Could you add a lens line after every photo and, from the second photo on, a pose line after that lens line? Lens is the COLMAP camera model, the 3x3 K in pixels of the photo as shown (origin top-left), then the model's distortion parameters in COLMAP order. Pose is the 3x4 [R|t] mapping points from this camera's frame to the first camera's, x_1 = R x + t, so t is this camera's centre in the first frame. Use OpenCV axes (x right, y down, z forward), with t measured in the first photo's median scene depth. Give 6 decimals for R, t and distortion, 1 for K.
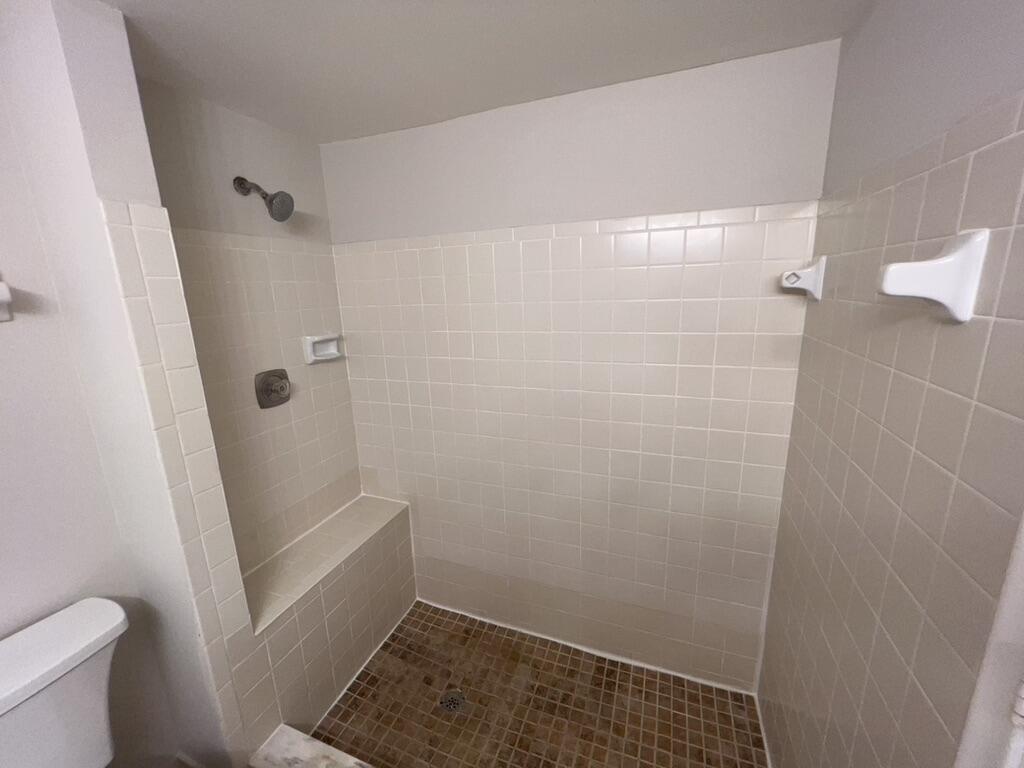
lens RADIAL K [[409.9, 0, 513.3], [0, 409.9, 378.2], [0, 0, 1]] dist [0.000644, 0.000375]
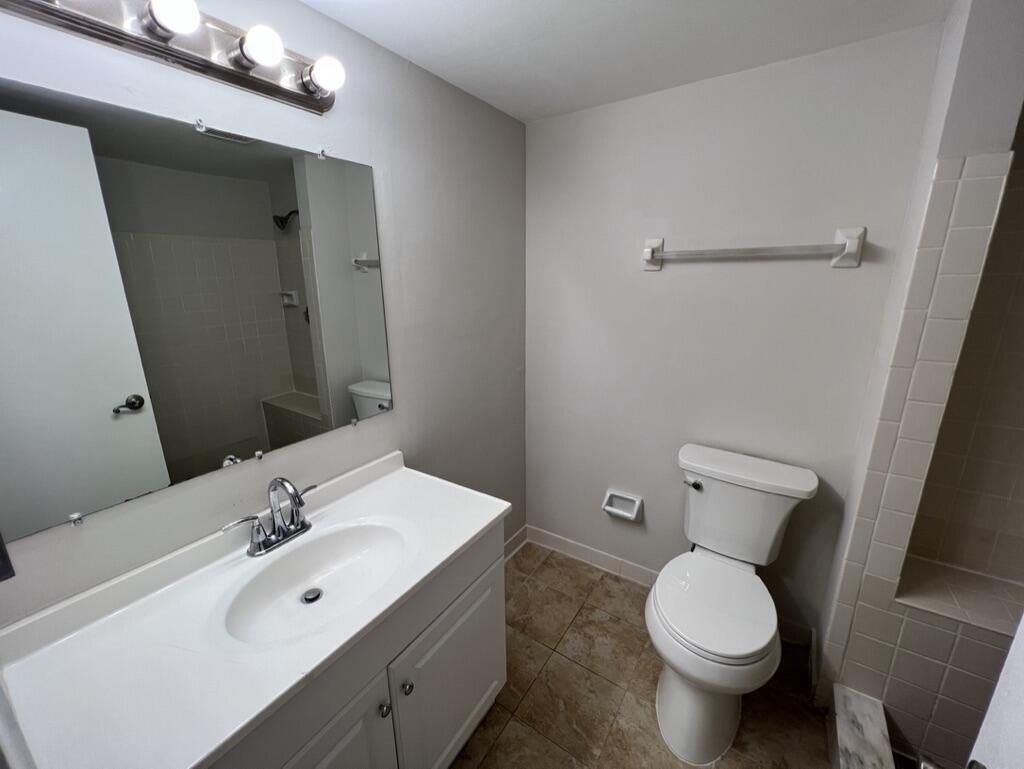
lens RADIAL K [[409.9, 0, 513.3], [0, 409.9, 378.7], [0, 0, 1]] dist [0.000644, 0.000375]
pose [[-0.224647, 0.275830, -0.934586, 0.423601], [-0.196575, 0.926555, 0.320710, -0.003114], [0.954407, 0.255763, -0.153927, 0.166600]]
